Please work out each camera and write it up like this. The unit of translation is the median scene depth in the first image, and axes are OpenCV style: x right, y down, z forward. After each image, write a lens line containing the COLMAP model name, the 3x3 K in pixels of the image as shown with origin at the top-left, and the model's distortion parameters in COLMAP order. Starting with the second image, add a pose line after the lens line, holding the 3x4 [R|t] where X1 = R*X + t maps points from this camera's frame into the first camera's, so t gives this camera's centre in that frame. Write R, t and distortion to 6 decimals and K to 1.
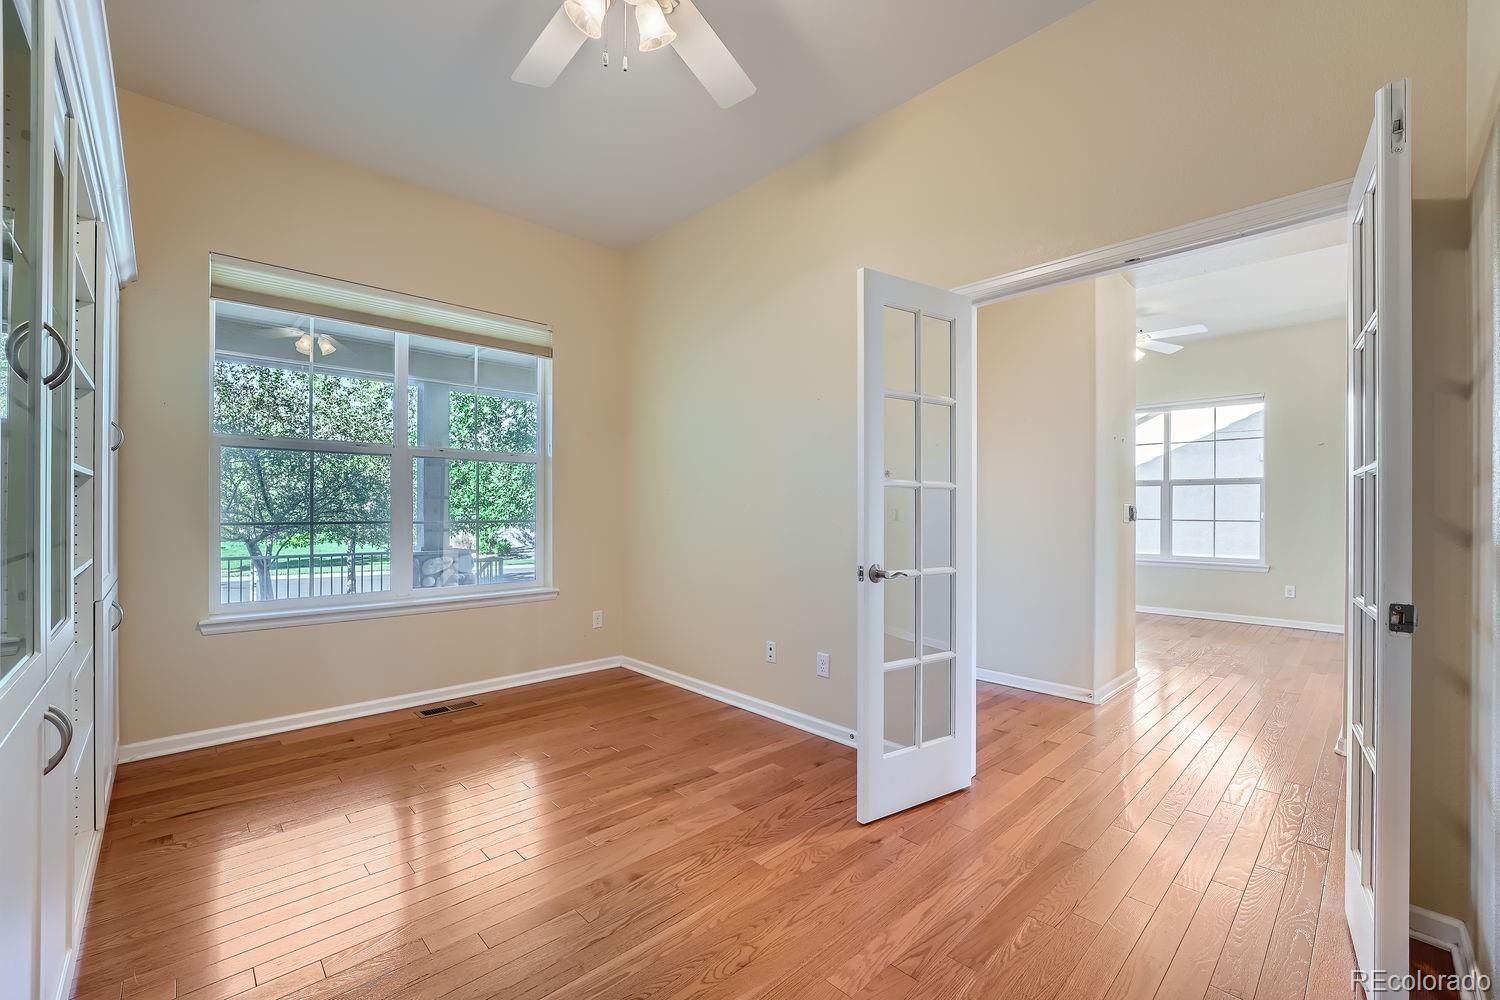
lens RADIAL K [[613.8, 0, 750.2], [0, 613.8, 501.4], [0, 0, 1]] dist [-0.022250, 0.001326]
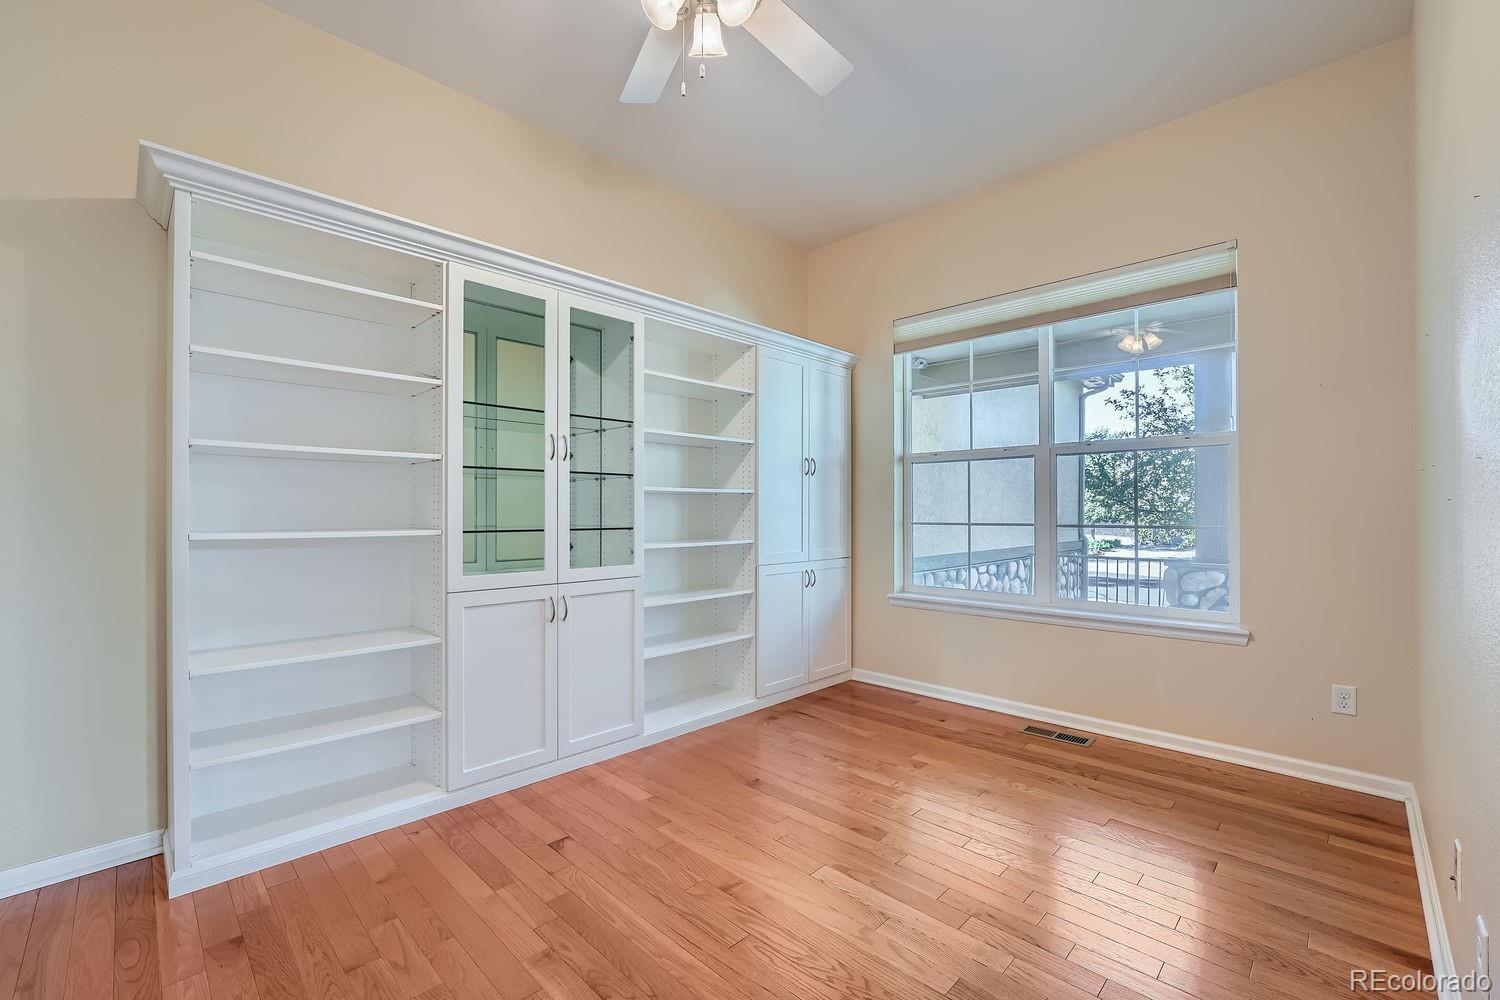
lens RADIAL K [[632.6, 0, 740.9], [0, 632.6, 509.6], [0, 0, 1]] dist [0.000595, -0.000023]
pose [[0.032581, -0.004963, -0.999457, 0.431891], [0.014960, 0.999878, -0.004478, 0.006590], [0.999357, -0.014806, 0.032651, 0.526642]]
